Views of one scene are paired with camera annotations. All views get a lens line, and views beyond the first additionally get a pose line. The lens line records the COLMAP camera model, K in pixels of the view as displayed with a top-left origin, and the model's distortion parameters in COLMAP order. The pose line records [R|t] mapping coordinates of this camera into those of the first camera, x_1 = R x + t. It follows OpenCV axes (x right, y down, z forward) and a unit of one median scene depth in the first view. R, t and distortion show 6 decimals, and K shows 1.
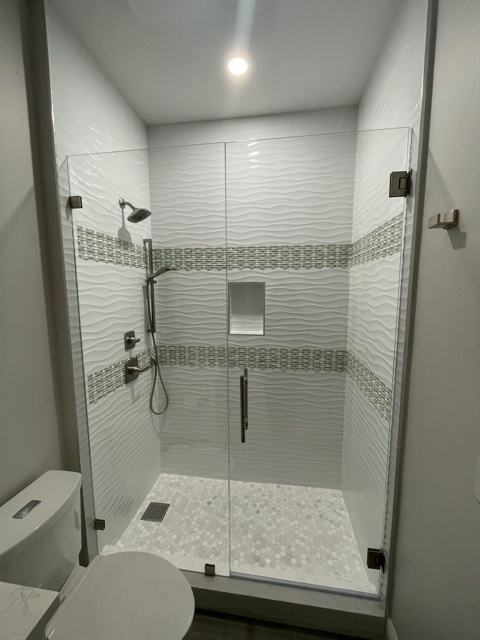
lens RADIAL K [[259.3, 0, 240.0], [0, 259.3, 320.0], [0, 0, 1]] dist [-0.000636, -0.000022]
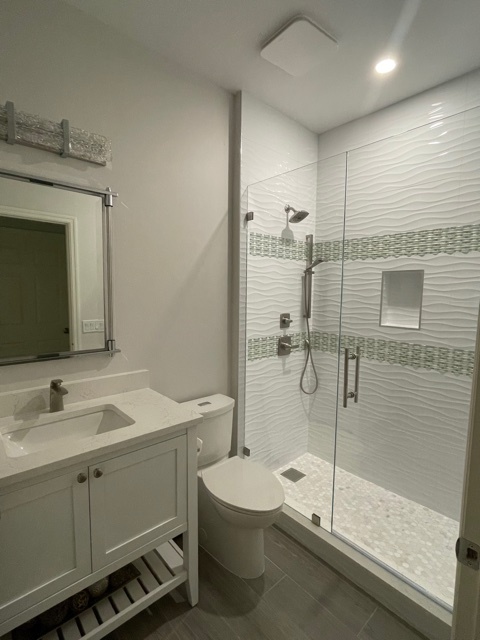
lens RADIAL K [[316.8, 0, 240.0], [0, 316.8, 320.0], [0, 0, 1]] dist [-0.000025, -0.000178]
pose [[0.762493, 0.074210, -0.642727, 0.332780], [-0.090010, 0.995907, 0.008205, 0.075378], [0.640705, 0.051596, 0.766051, -0.239621]]
